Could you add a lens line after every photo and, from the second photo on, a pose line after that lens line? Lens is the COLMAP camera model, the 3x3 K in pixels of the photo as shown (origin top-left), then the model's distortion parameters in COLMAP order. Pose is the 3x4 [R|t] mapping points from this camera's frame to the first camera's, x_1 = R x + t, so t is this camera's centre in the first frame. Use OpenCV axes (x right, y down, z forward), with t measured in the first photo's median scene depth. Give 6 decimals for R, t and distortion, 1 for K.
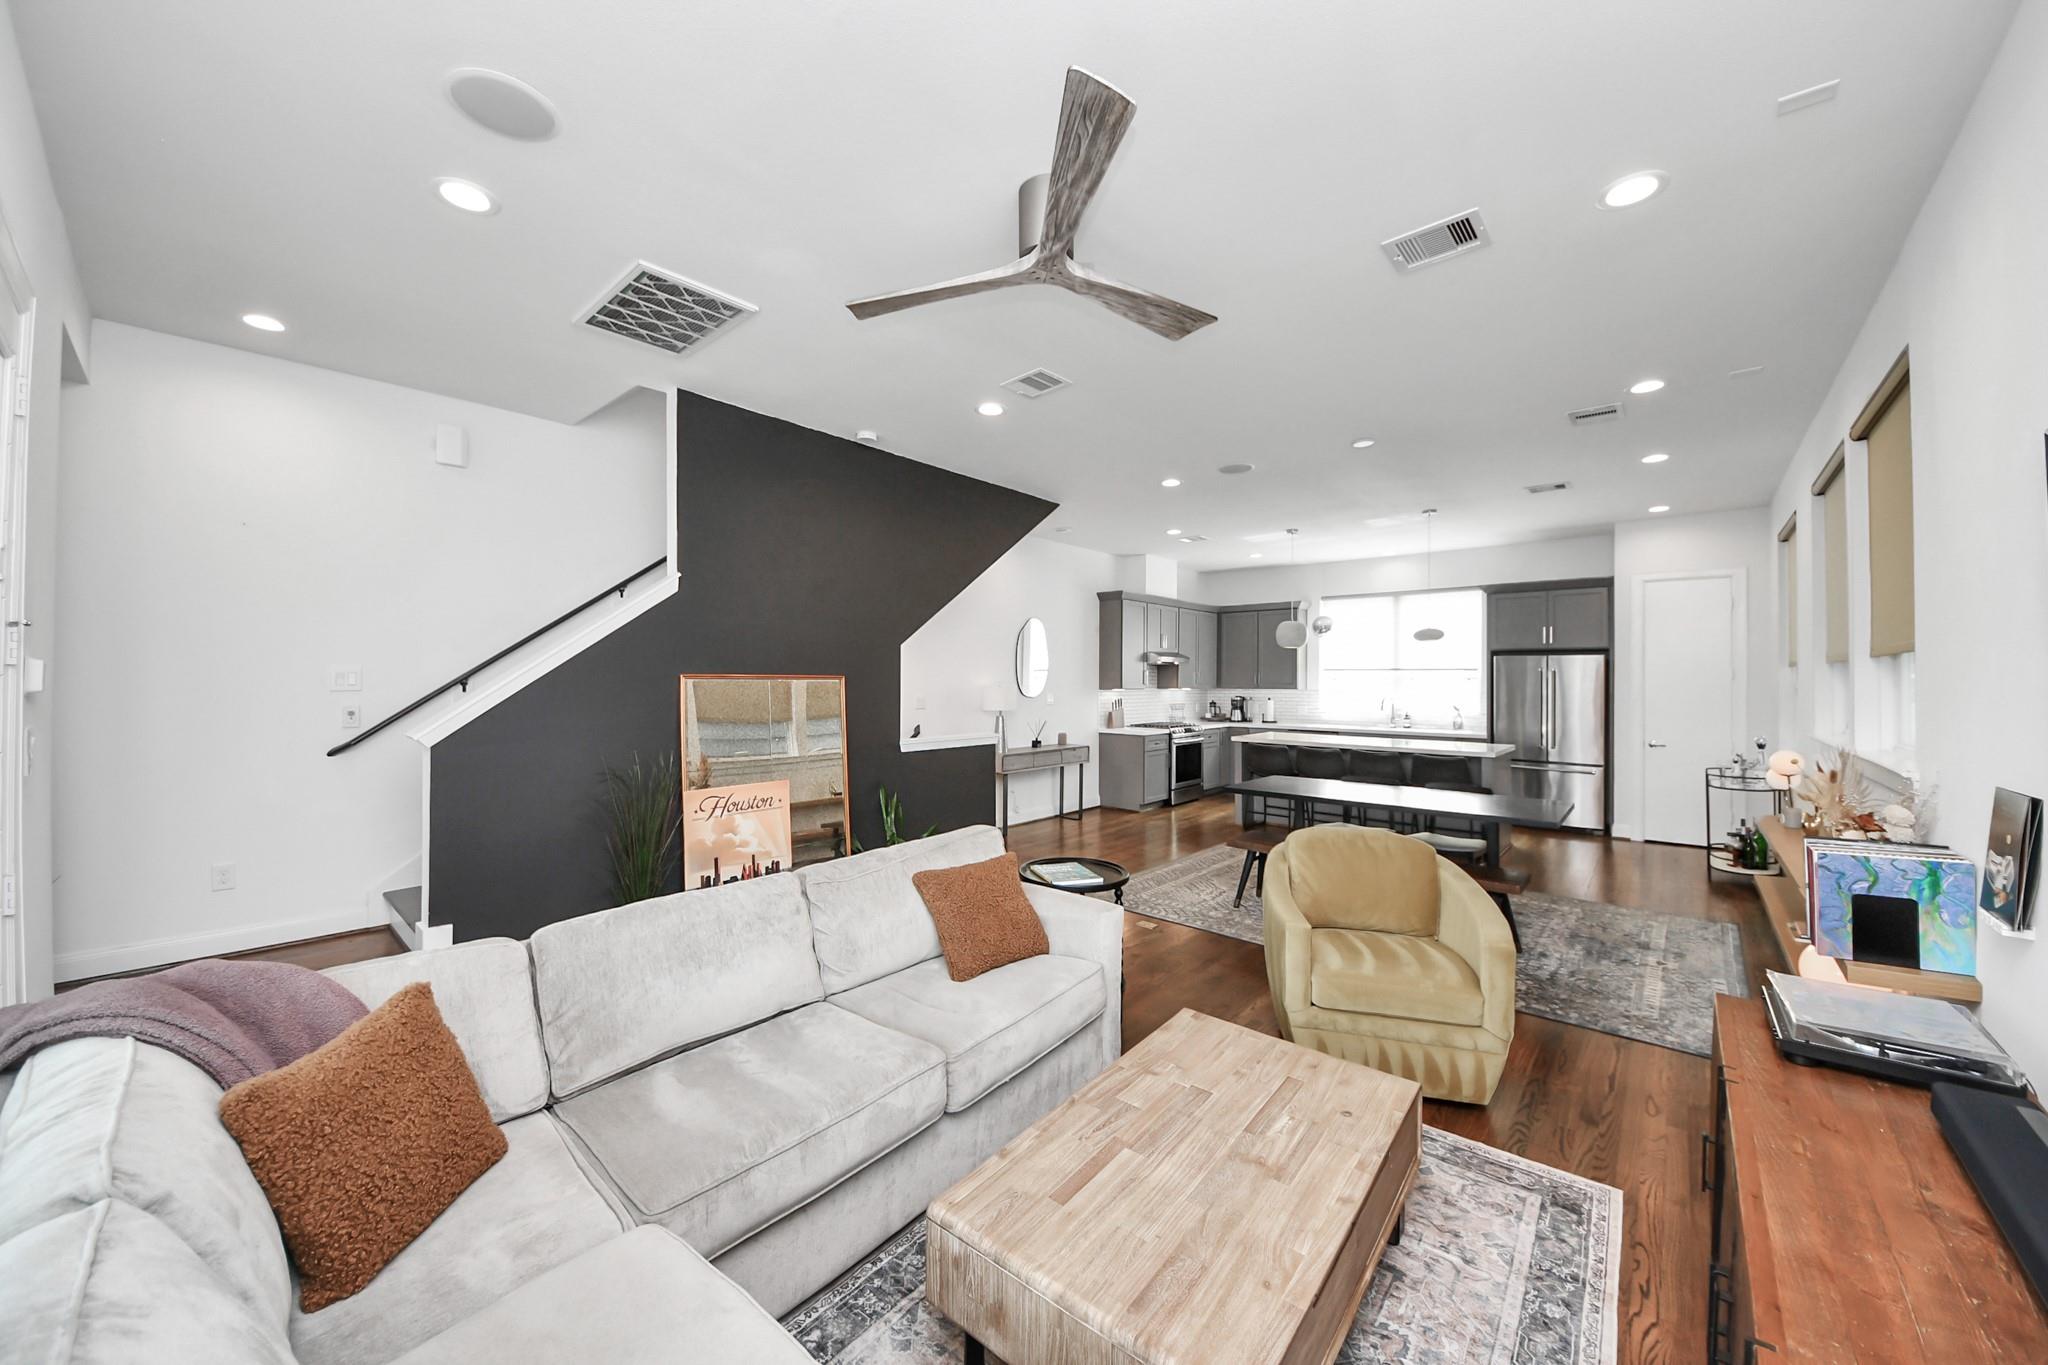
lens RADIAL K [[723.1, 0, 1022.3], [0, 723.1, 676.2], [0, 0, 1]] dist [0.000781, 0.000012]
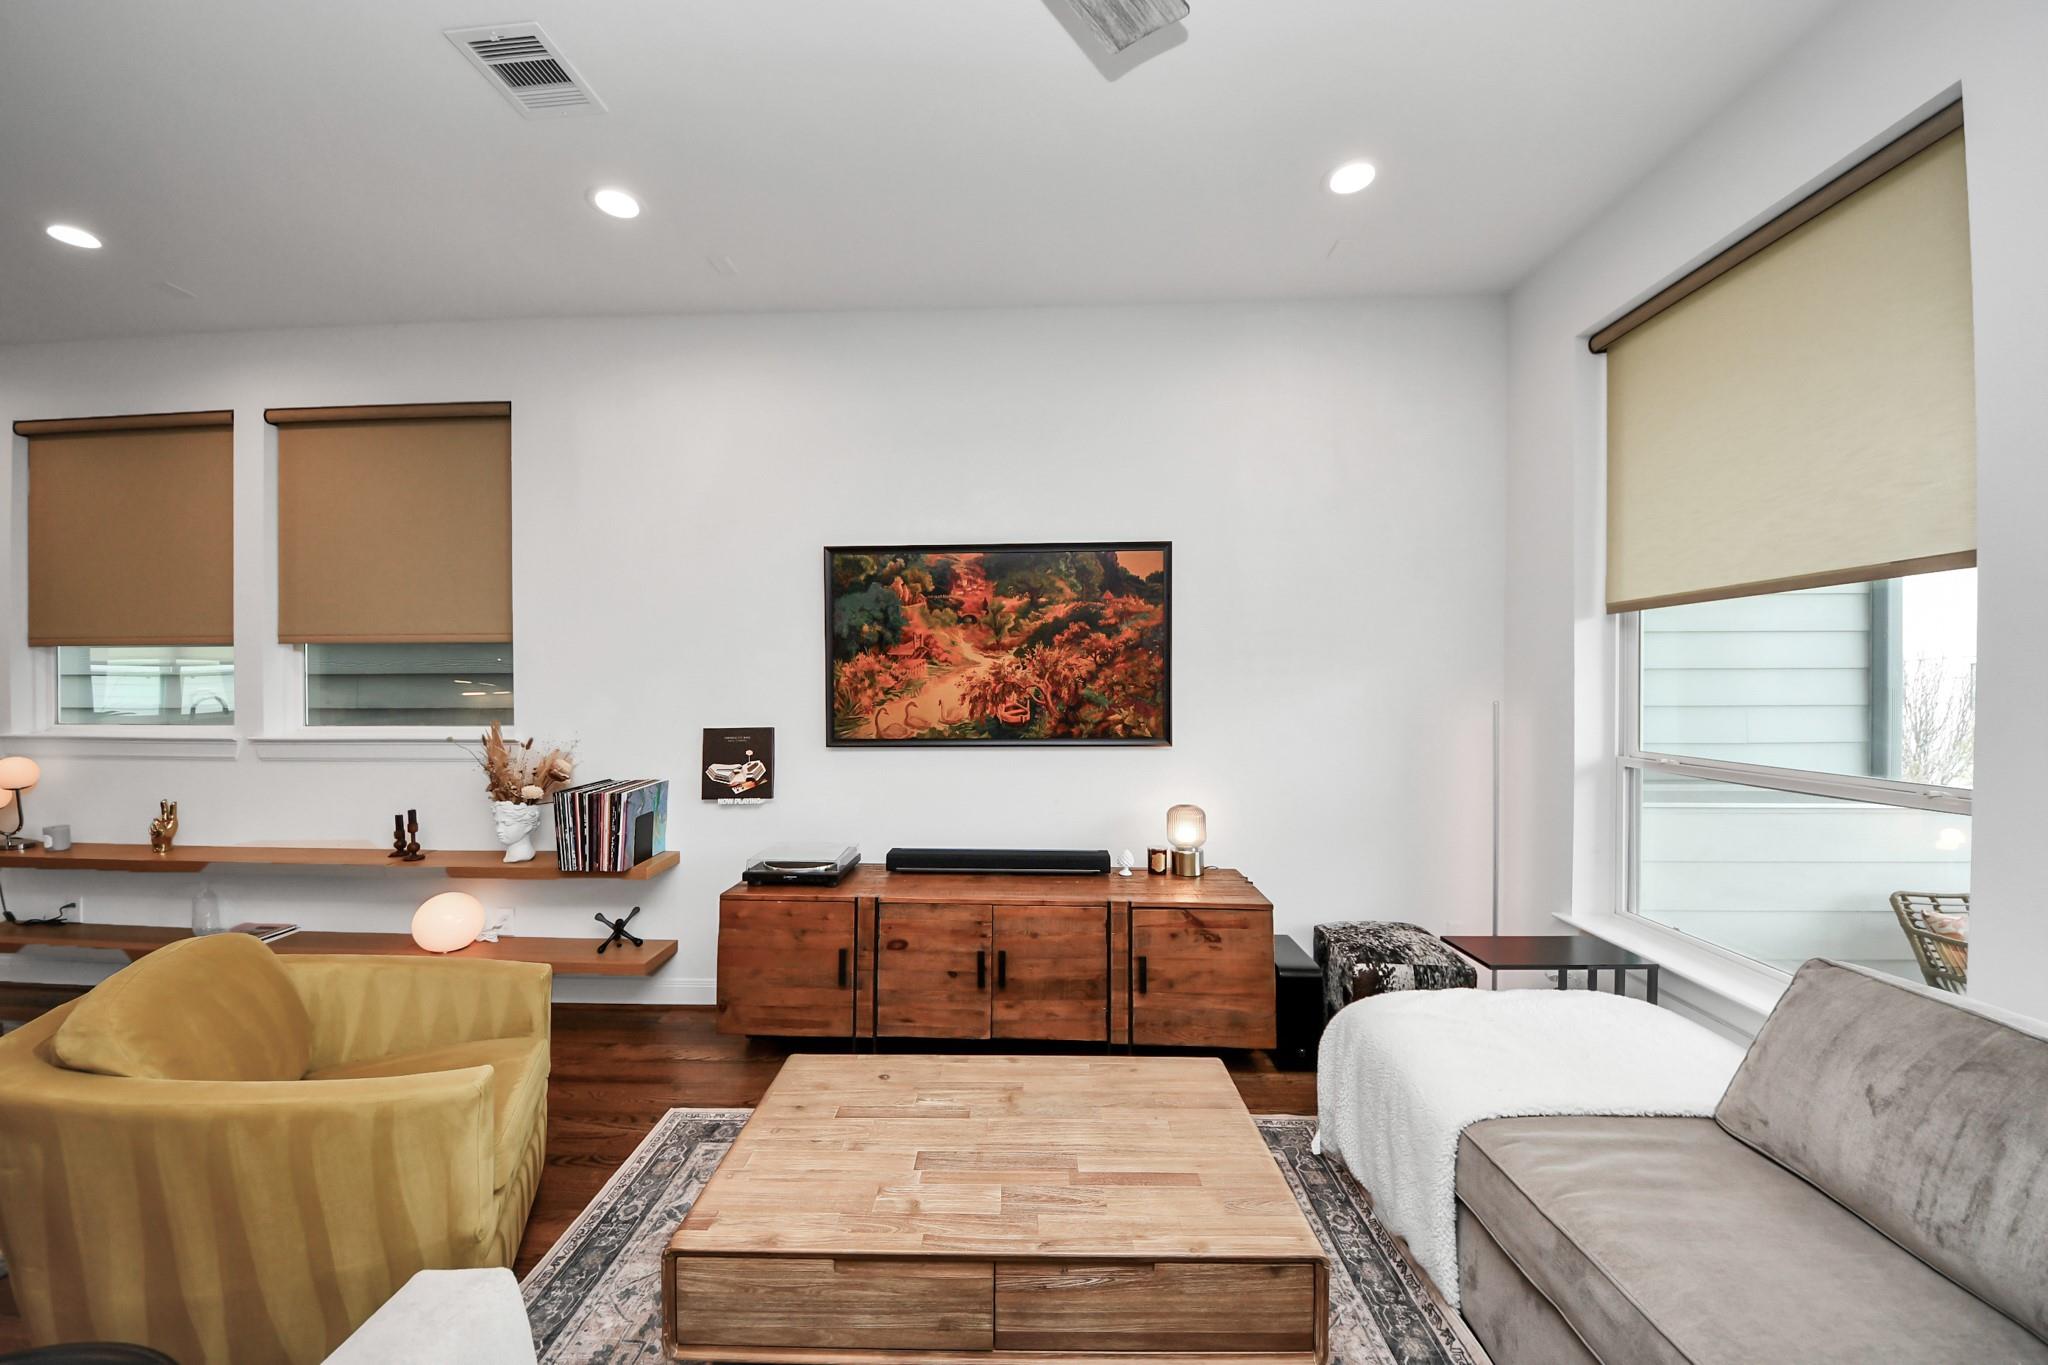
lens RADIAL K [[735.4, 0, 1012.4], [0, 735.4, 693.3], [0, 0, 1]] dist [-0.000041, -0.007413]
pose [[-0.617922, -0.005465, 0.786220, -0.099119], [-0.006070, 0.999979, 0.002180, 0.012865], [-0.786216, -0.003425, -0.617942, 0.315607]]
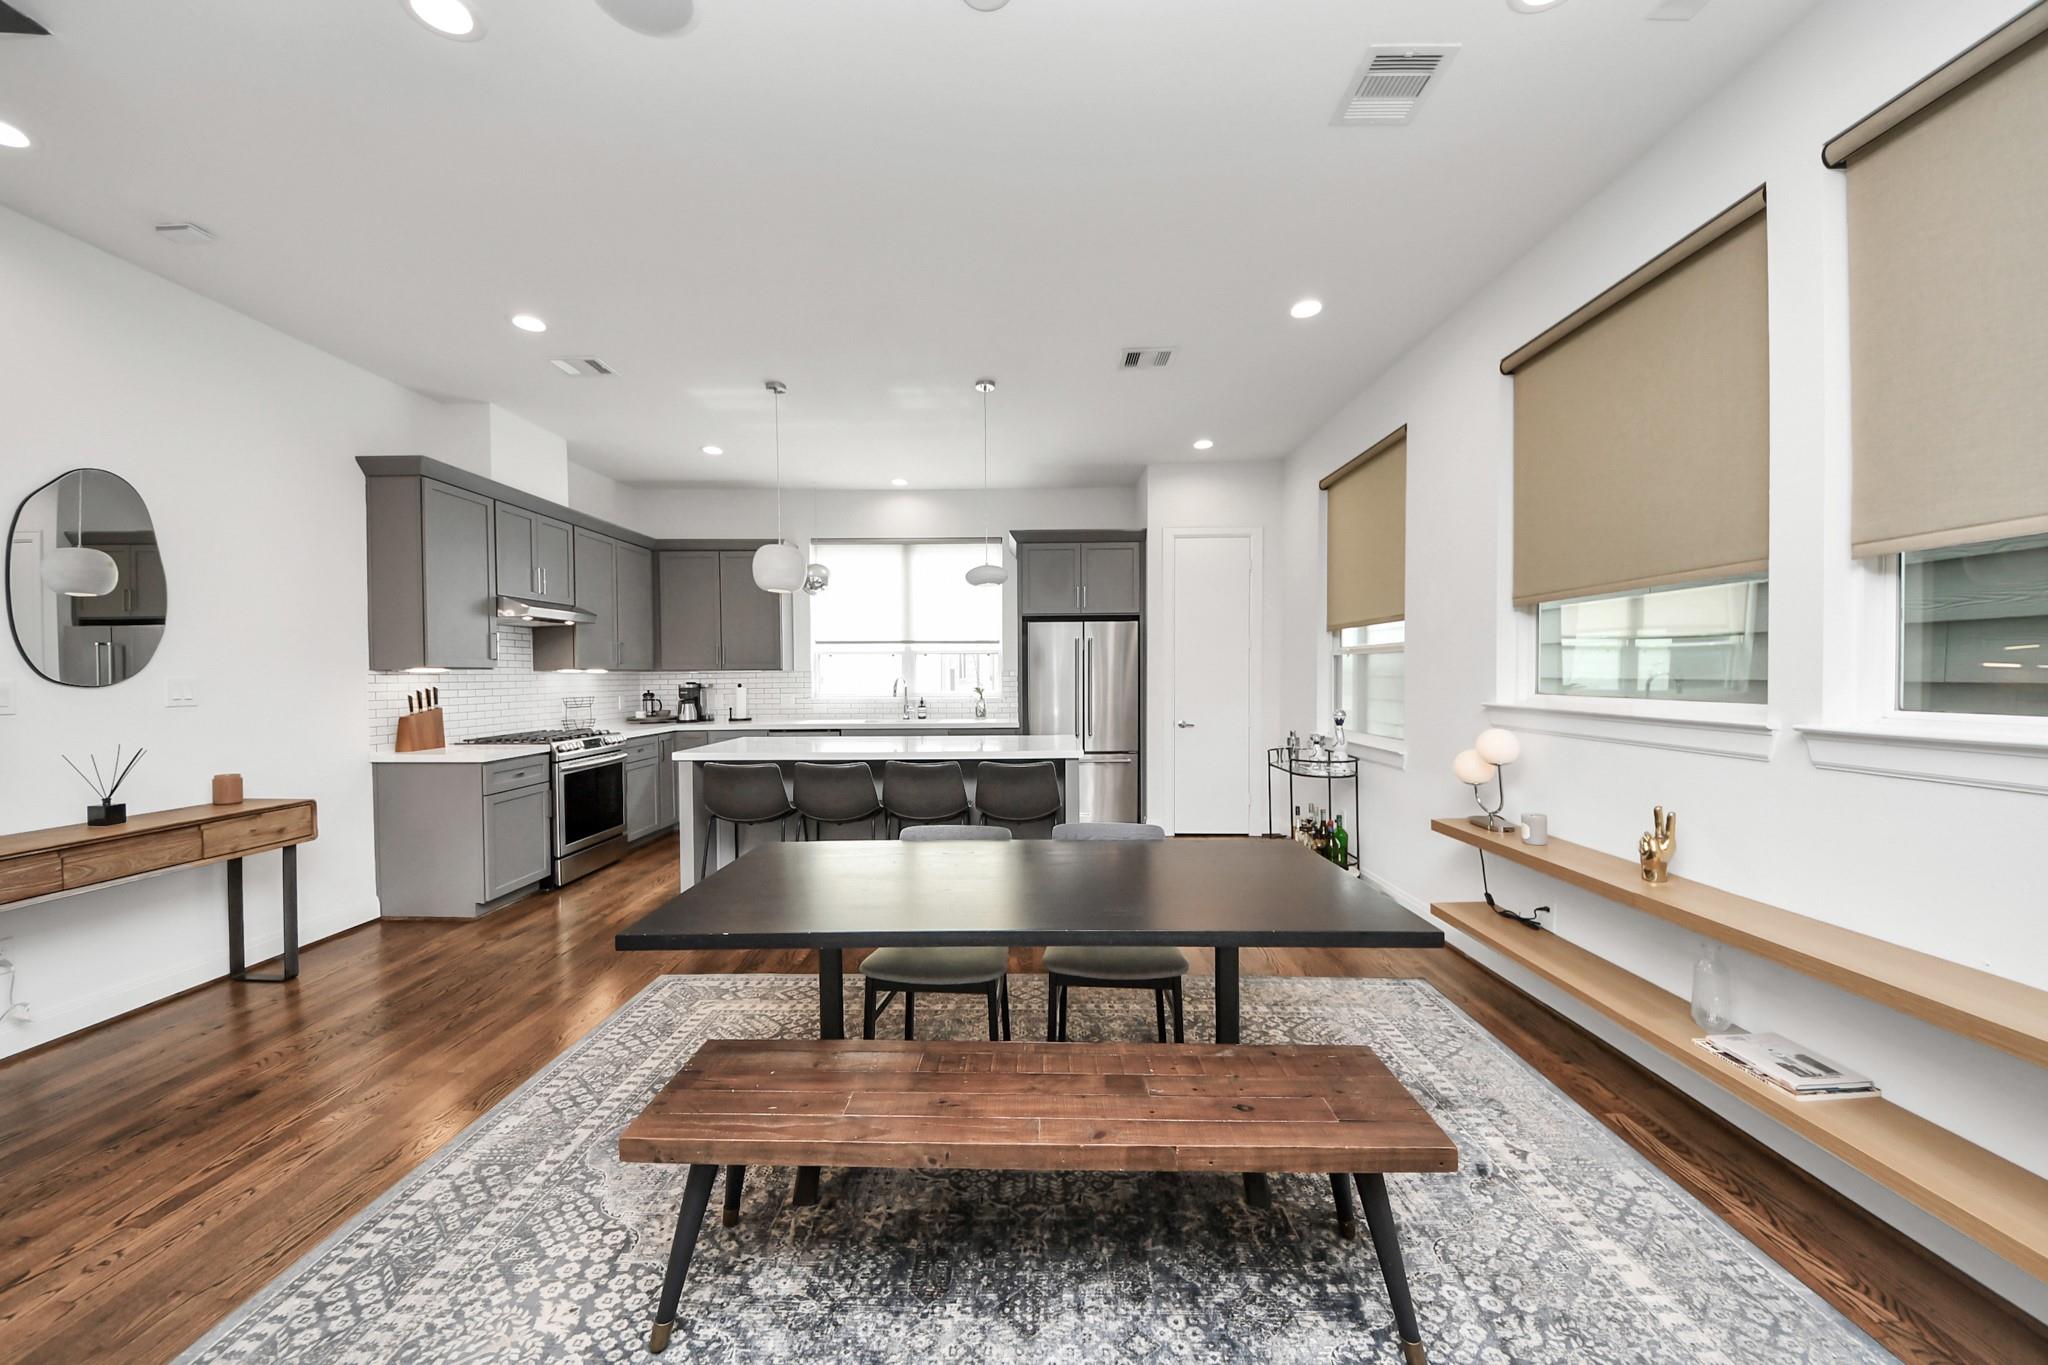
lens RADIAL K [[735.4, 0, 1012.4], [0, 735.4, 693.3], [0, 0, 1]] dist [-0.000041, -0.007413]
pose [[0.770887, -0.026919, 0.636403, 0.123638], [0.006792, 0.999397, 0.034047, 0.020360], [-0.636936, -0.021924, 0.770605, 0.375285]]
